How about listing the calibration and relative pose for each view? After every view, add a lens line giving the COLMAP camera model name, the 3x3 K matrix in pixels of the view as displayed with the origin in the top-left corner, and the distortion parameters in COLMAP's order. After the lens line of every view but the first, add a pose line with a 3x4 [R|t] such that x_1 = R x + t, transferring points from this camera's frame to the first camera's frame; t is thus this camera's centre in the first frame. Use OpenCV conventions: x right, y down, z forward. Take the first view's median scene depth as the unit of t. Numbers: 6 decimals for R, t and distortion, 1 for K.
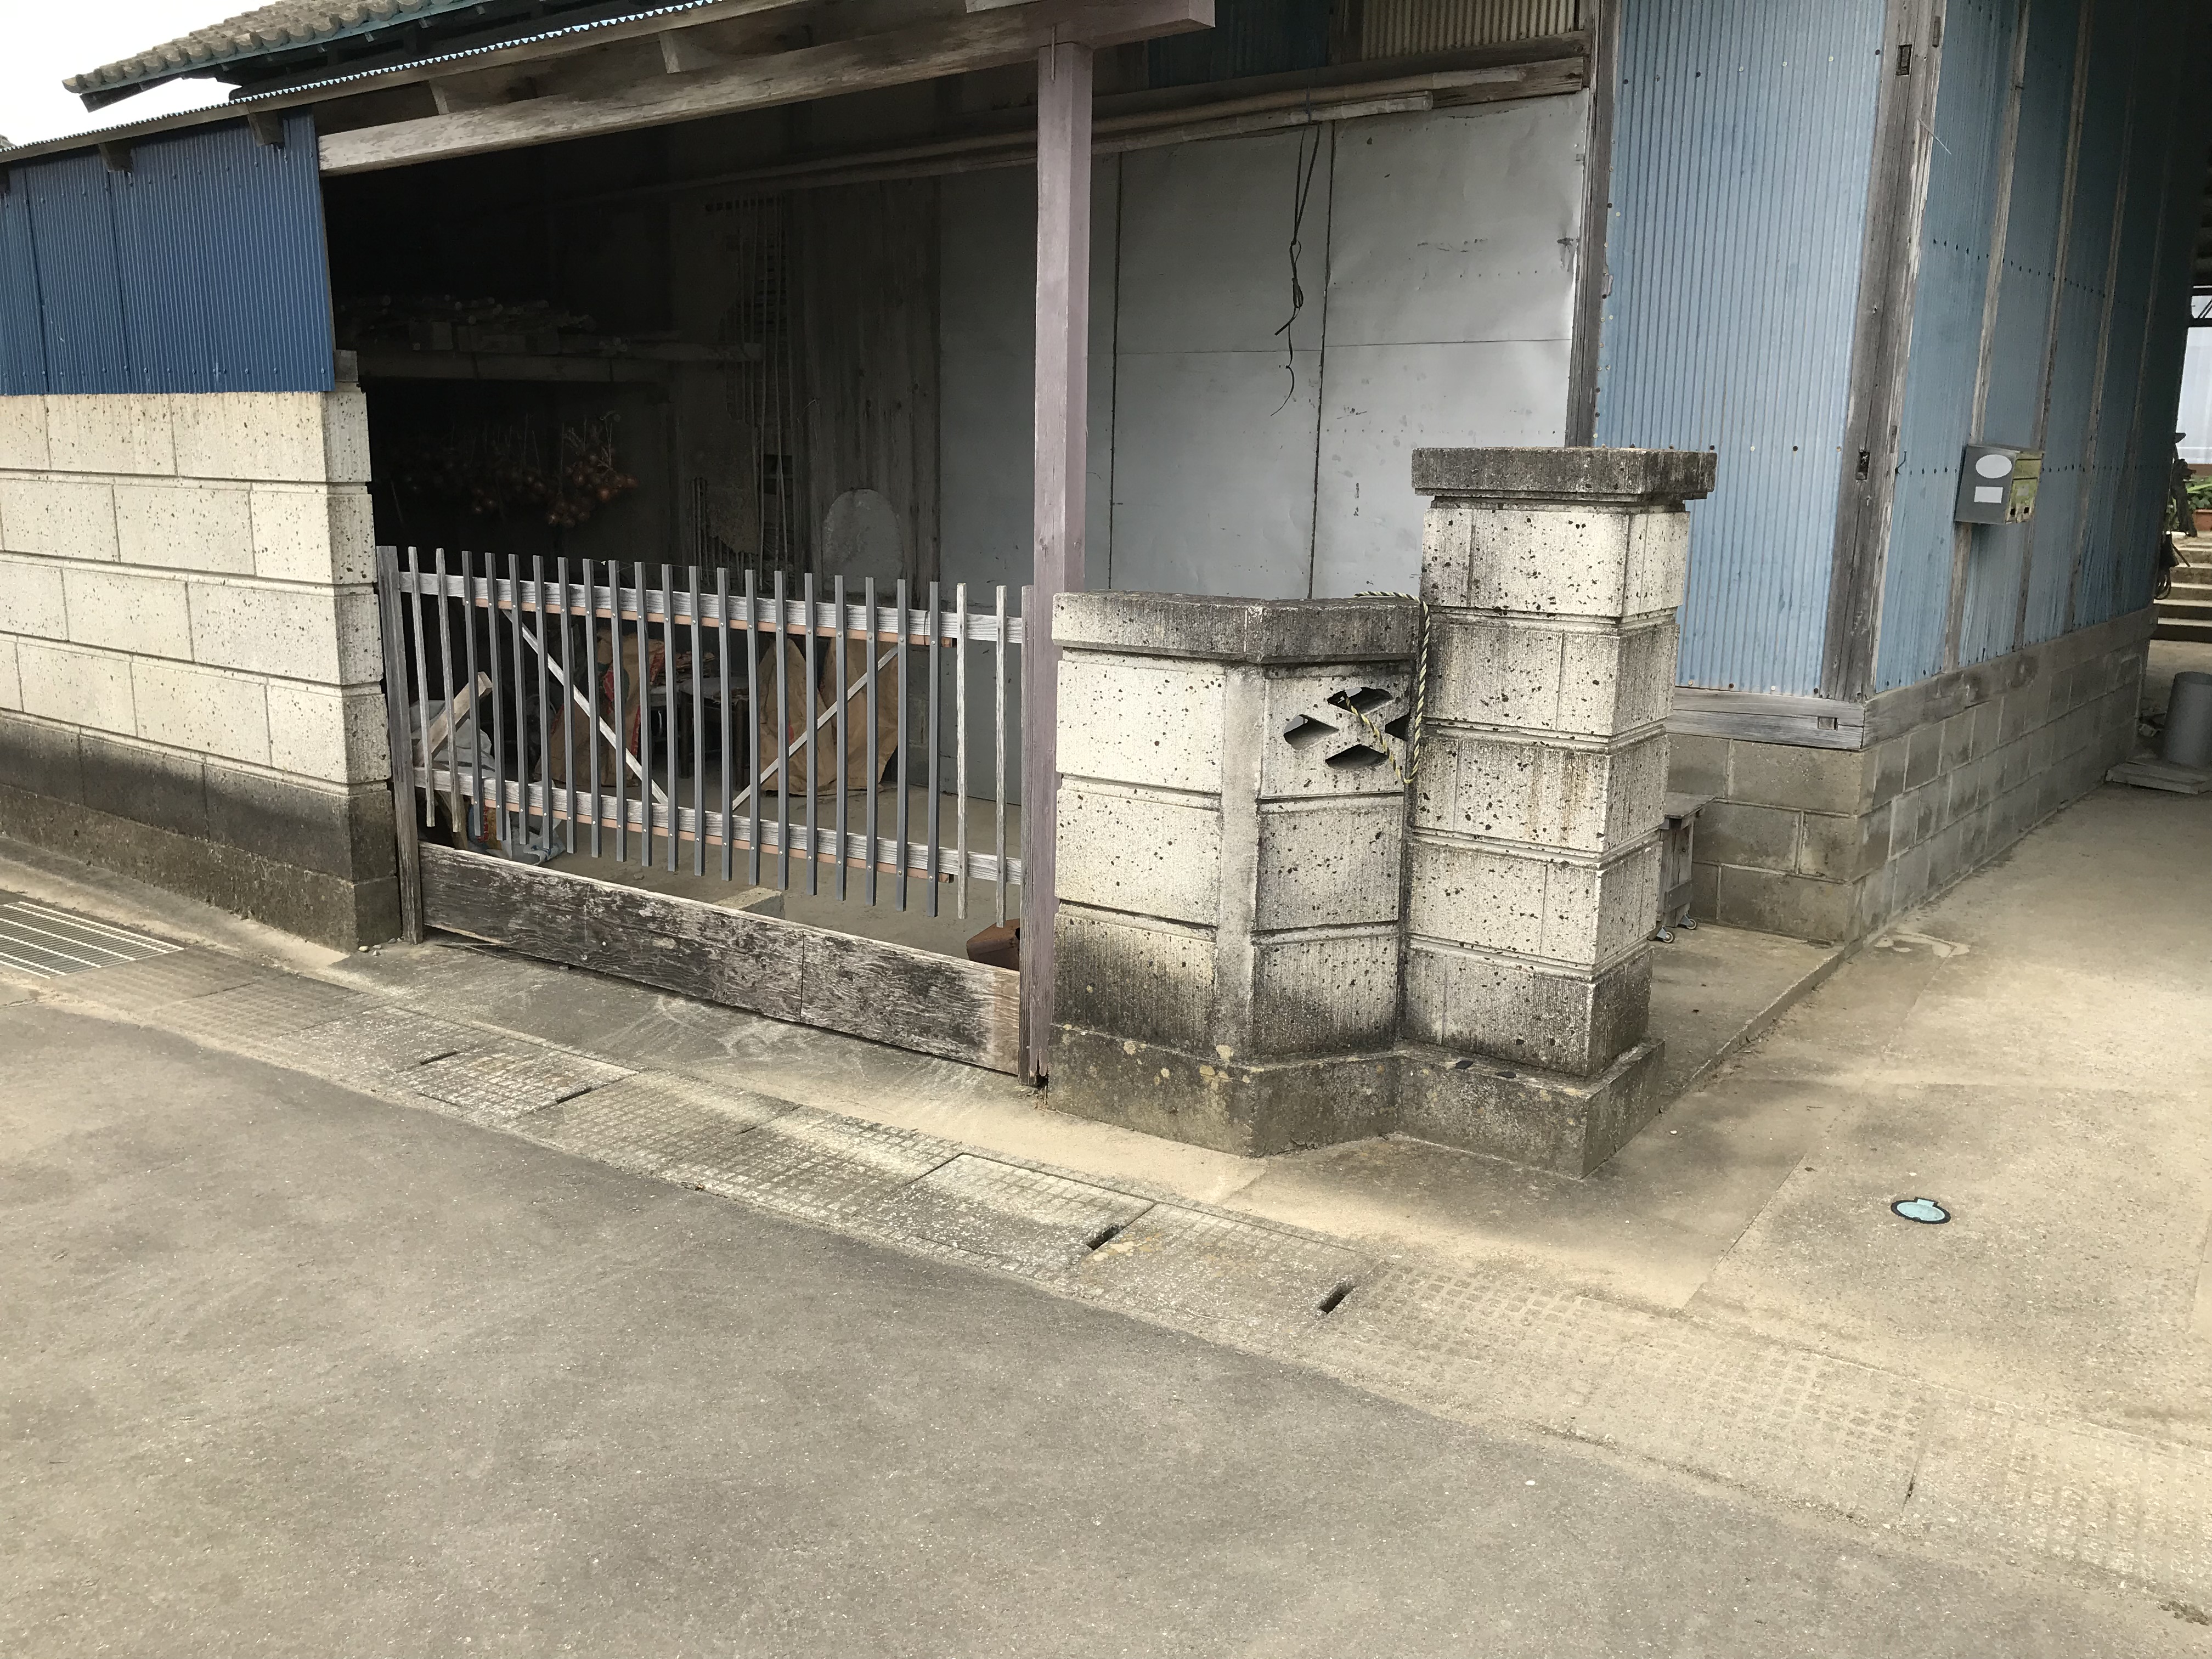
lens RADIAL K [[1811.9, 0, 1088.7], [0, 1811.9, 809.2], [0, 0, 1]] dist [0.063021, -0.078322]
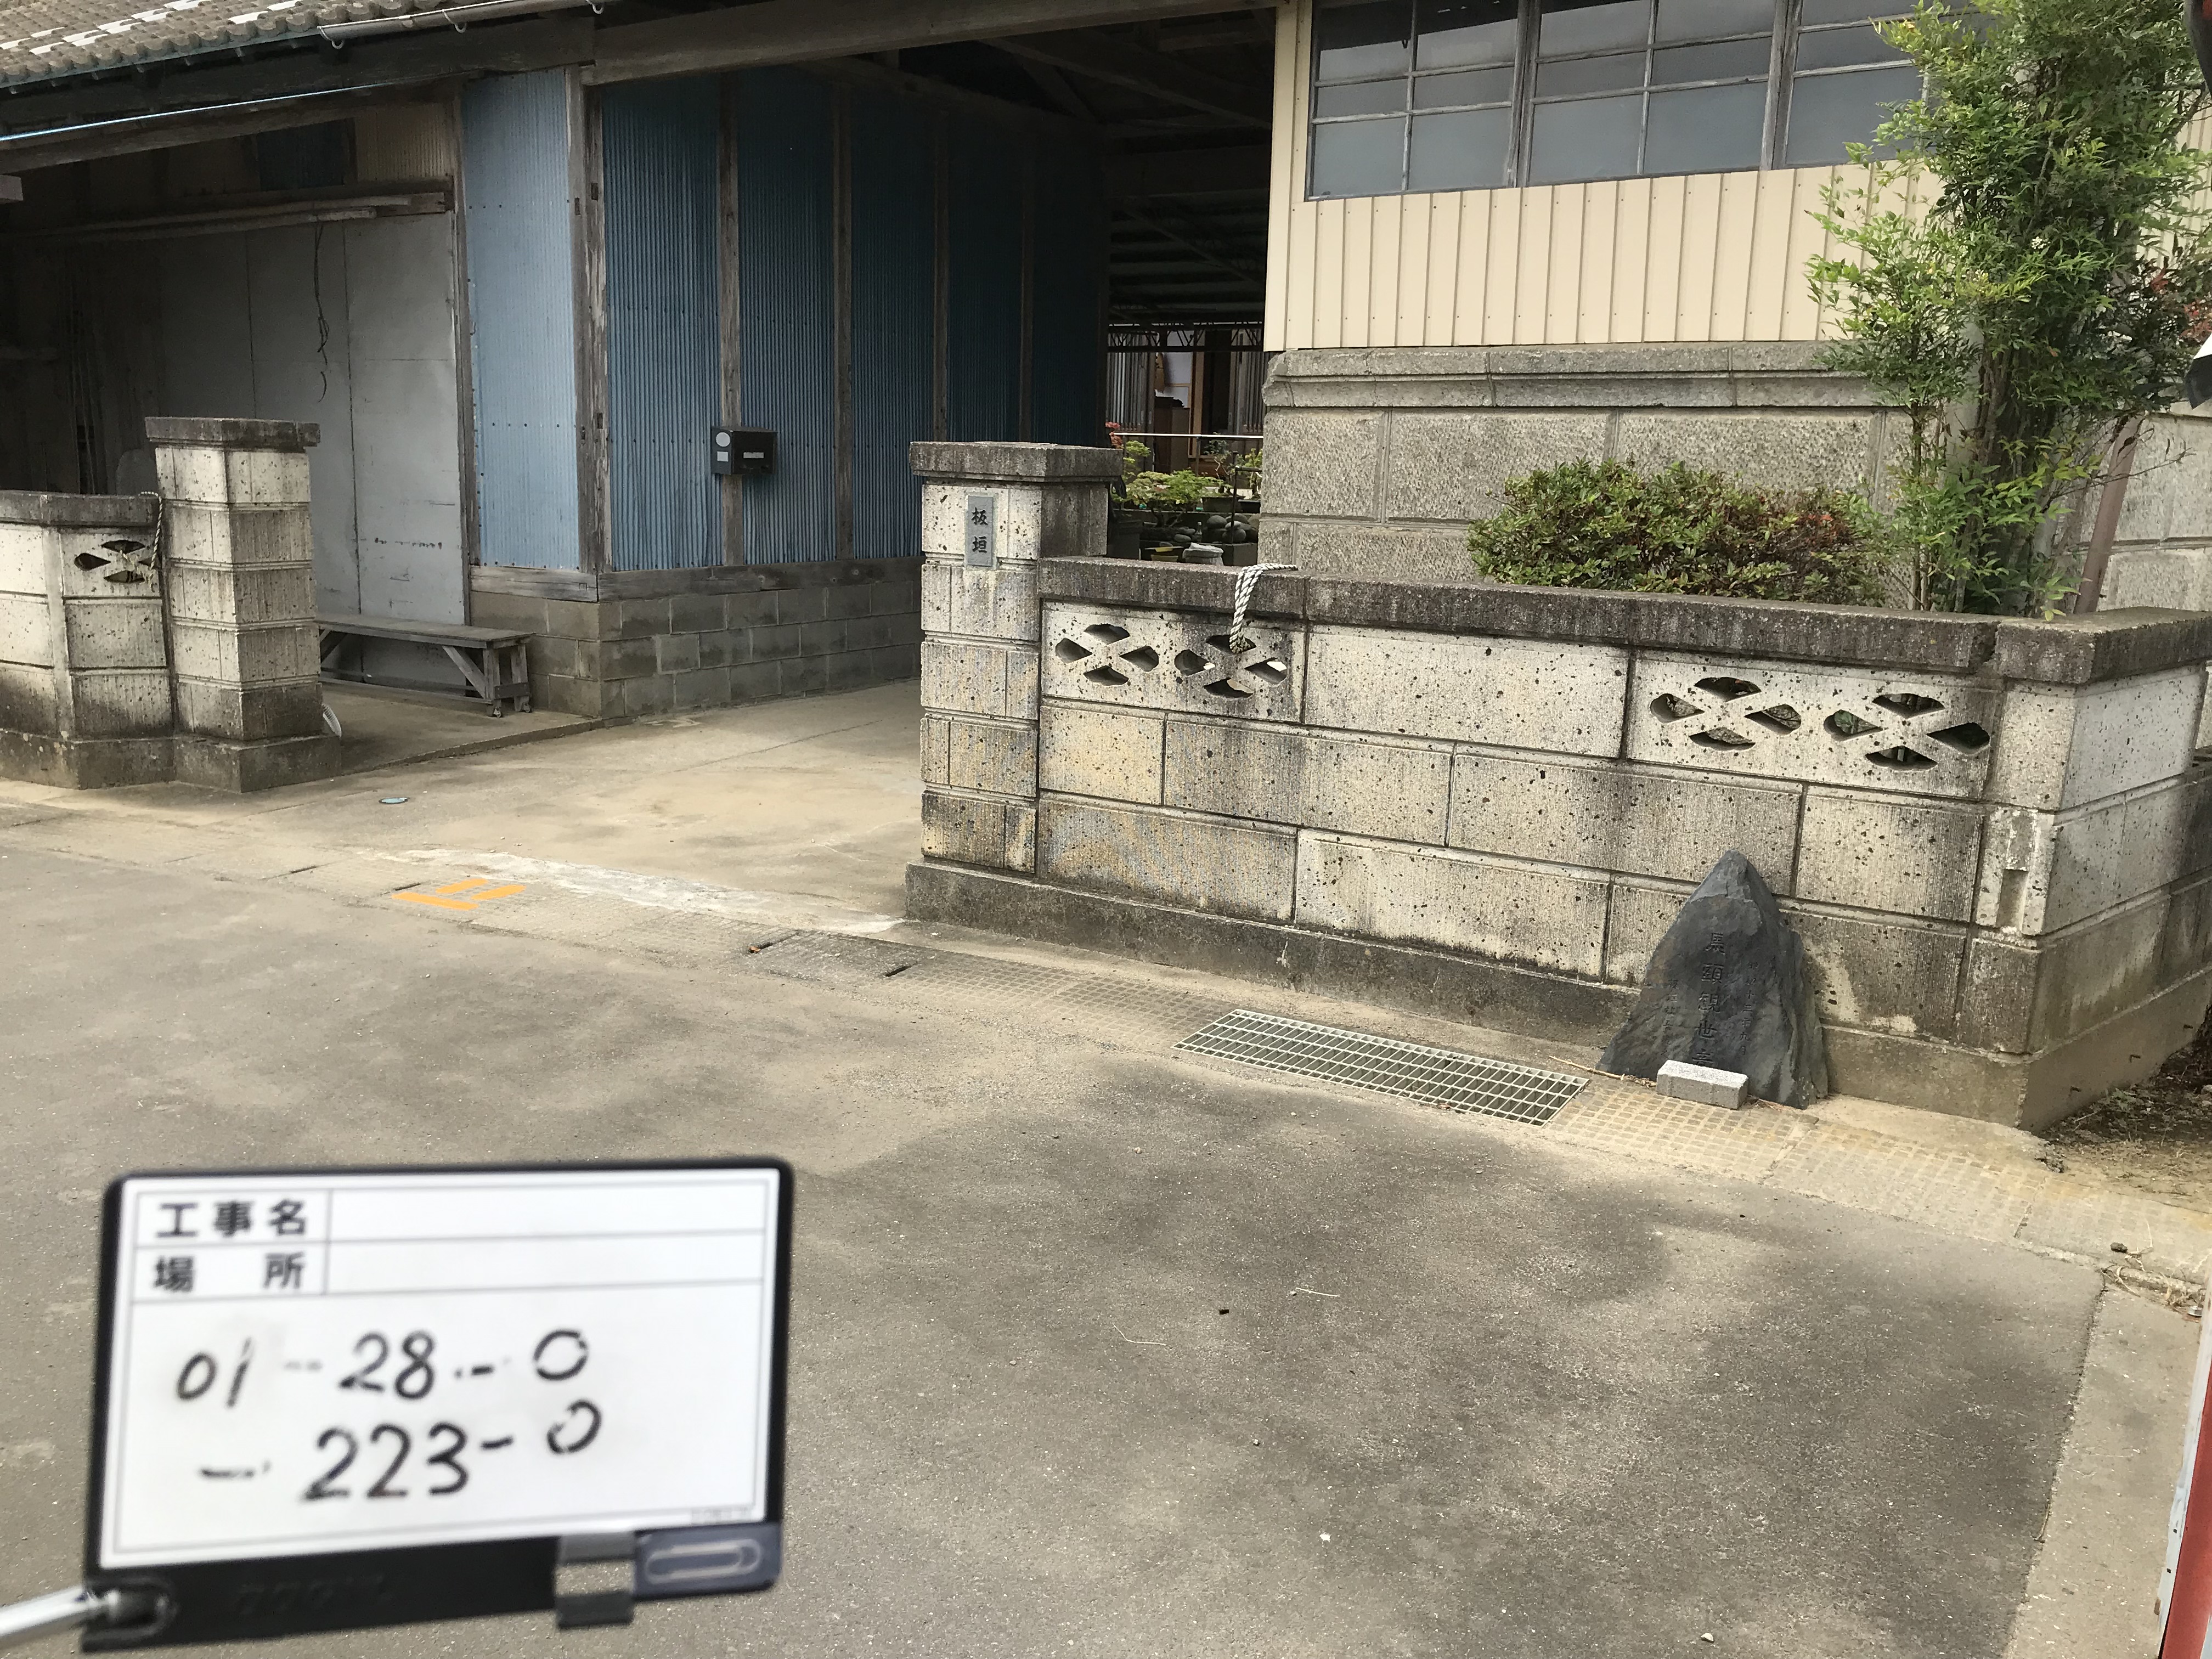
lens RADIAL K [[1811.9, 0, 1121.0], [0, 1811.9, 812.9], [0, 0, 1]] dist [0.063021, -0.078322]
pose [[0.995524, -0.007552, 0.094204, 1.034341], [0.007216, 0.999966, 0.003905, 0.225512], [-0.094230, -0.003207, 0.995545, -1.053361]]
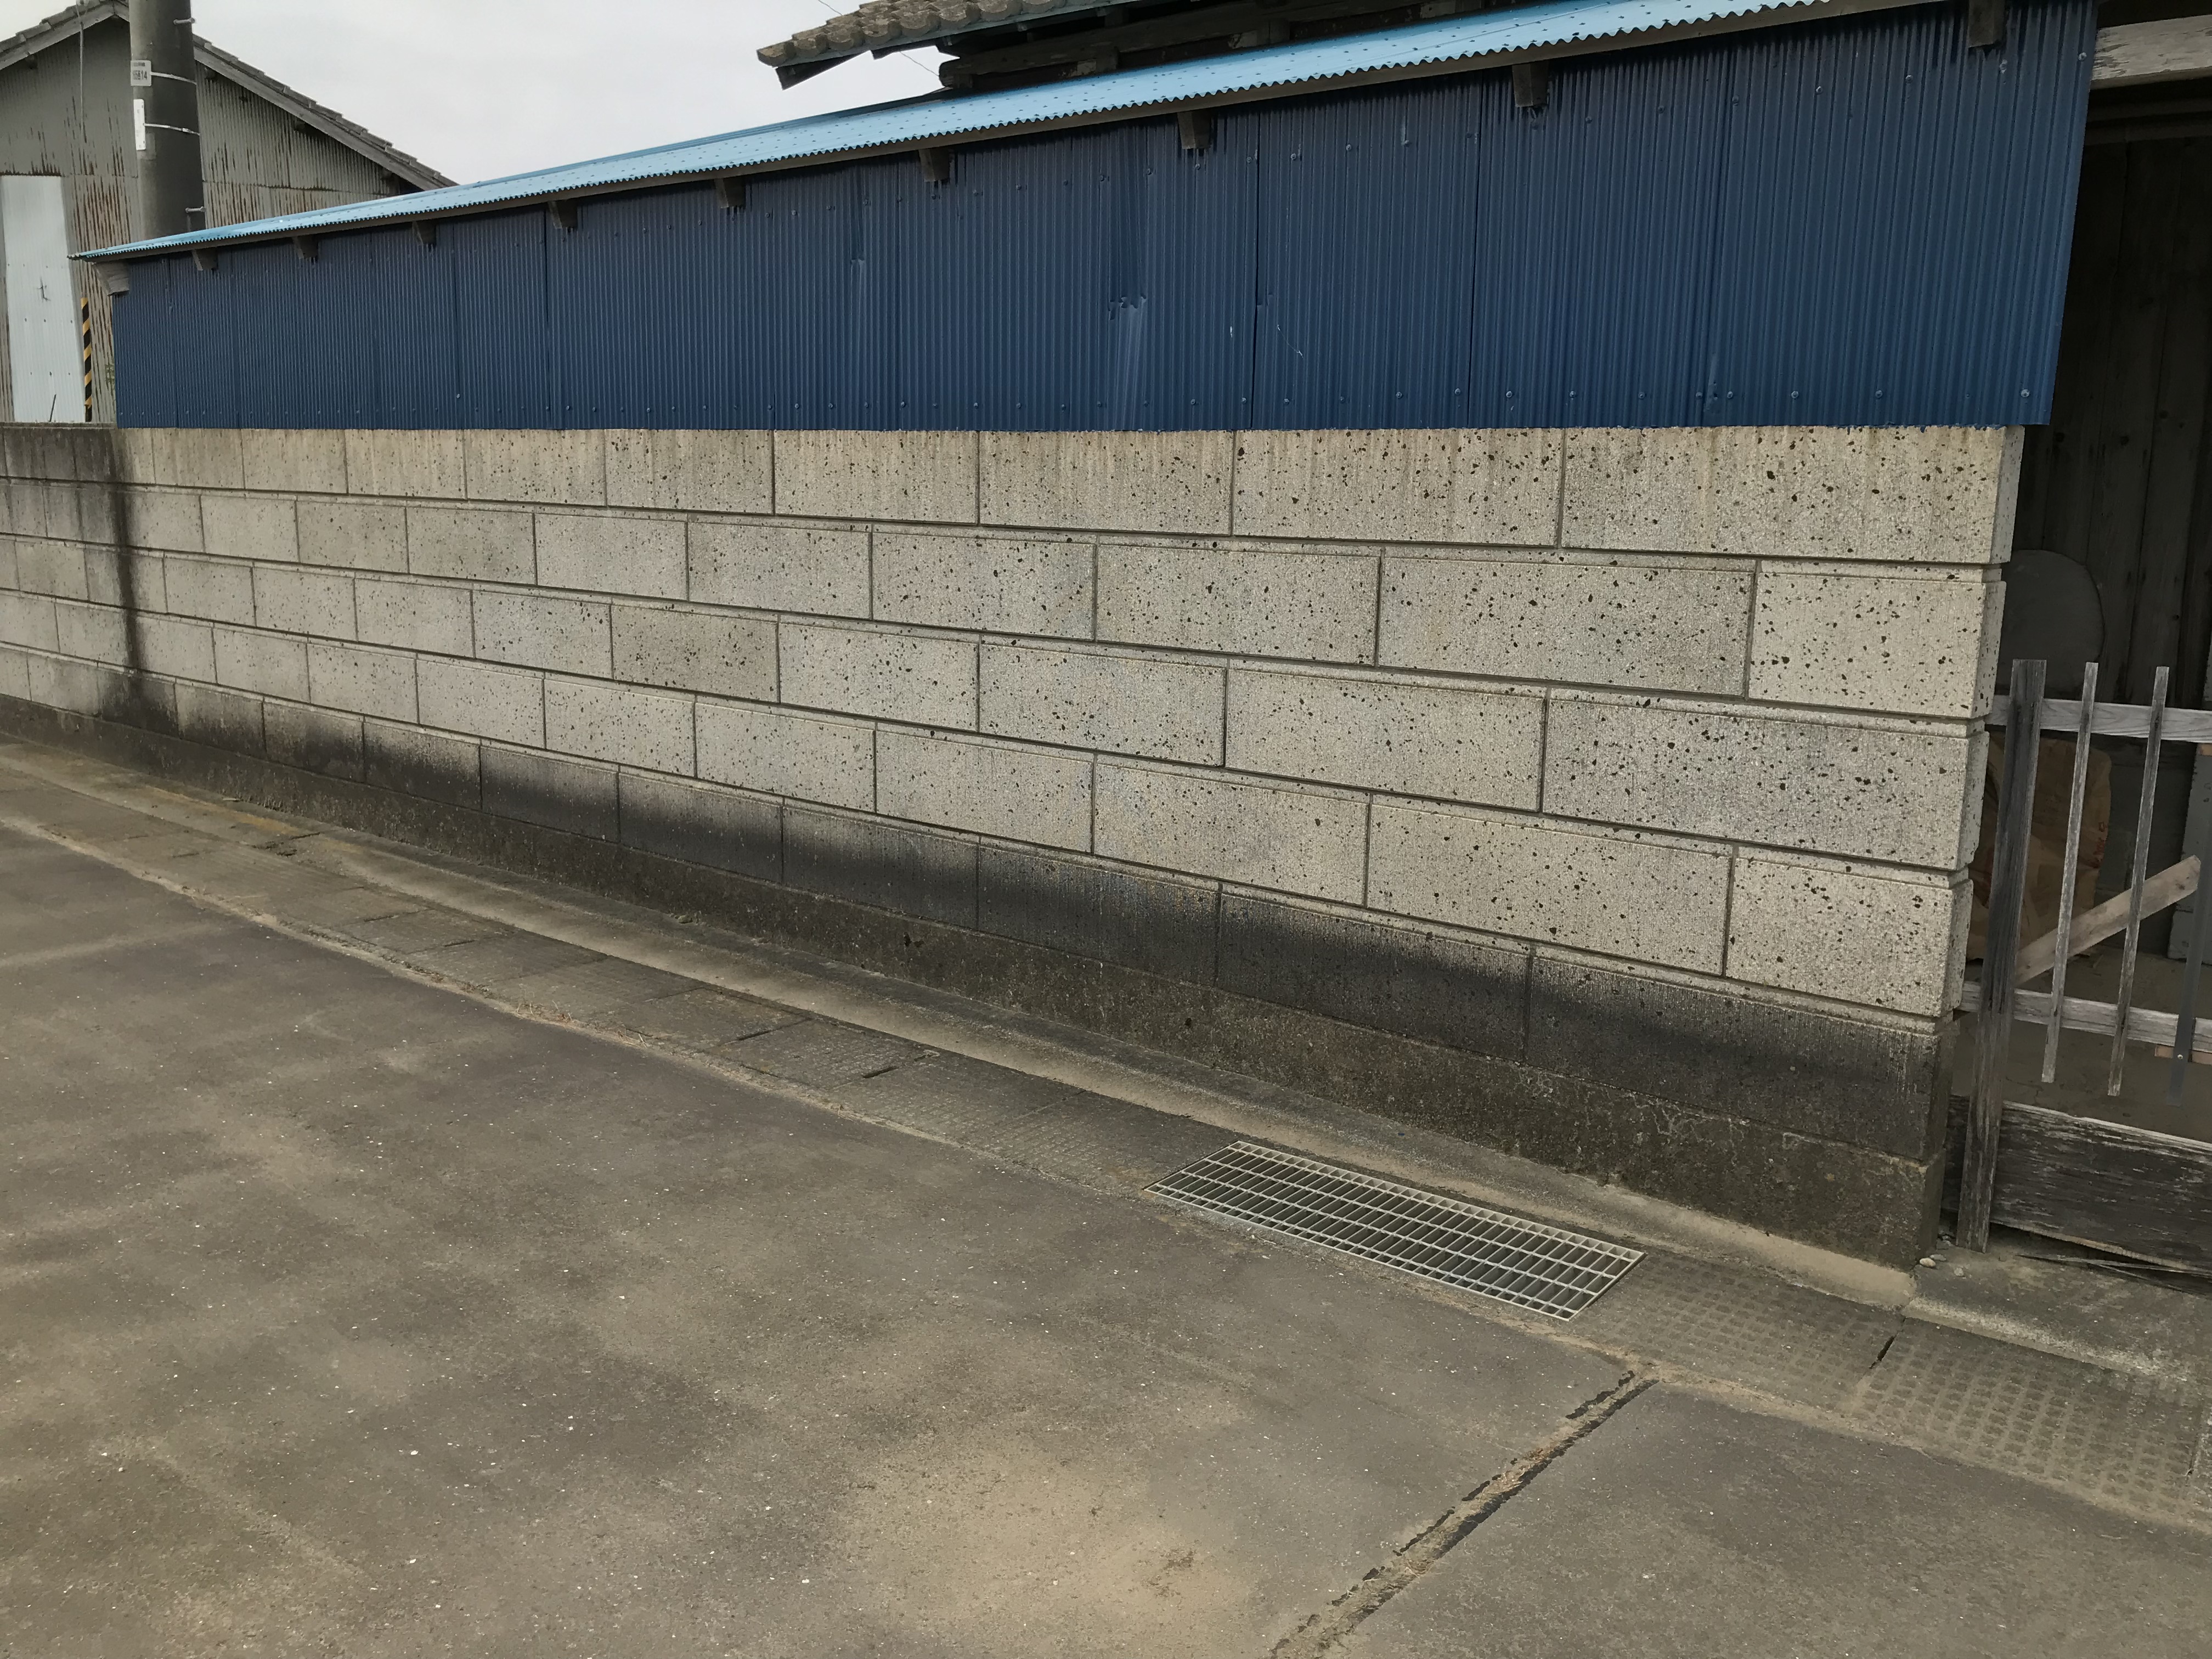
lens RADIAL K [[1811.9, 0, 1113.1], [0, 1811.9, 778.2], [0, 0, 1]] dist [0.063021, -0.078322]
pose [[0.999137, 0.004177, -0.041332, -0.437839], [-0.005146, 0.999714, -0.023348, -0.053861], [0.041223, 0.023541, 0.998873, 0.212465]]
